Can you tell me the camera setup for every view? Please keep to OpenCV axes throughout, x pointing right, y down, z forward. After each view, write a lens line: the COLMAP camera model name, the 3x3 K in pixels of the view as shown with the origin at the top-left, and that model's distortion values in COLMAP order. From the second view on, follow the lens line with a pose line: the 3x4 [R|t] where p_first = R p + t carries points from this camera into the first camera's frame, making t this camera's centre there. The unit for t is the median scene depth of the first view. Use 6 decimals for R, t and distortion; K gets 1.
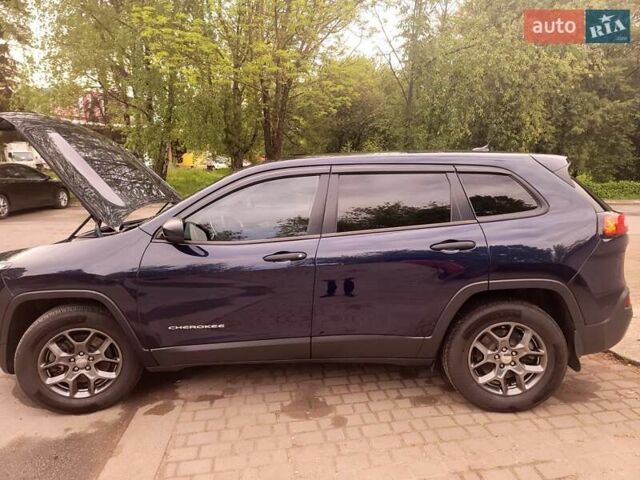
lens RADIAL K [[430.9, 0, 320.0], [0, 430.9, 240.0], [0, 0, 1]] dist [0.053892, -0.001766]
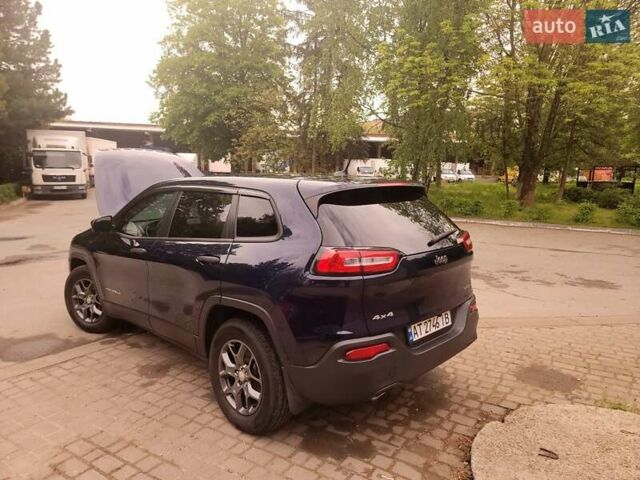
lens RADIAL K [[430.9, 0, 320.0], [0, 430.9, 240.0], [0, 0, 1]] dist [0.053892, -0.001766]
pose [[0.745618, 0.107777, -0.657600, 1.187077], [-0.125178, 0.991920, 0.020638, -0.089636], [0.654511, 0.066929, 0.753085, 0.327862]]
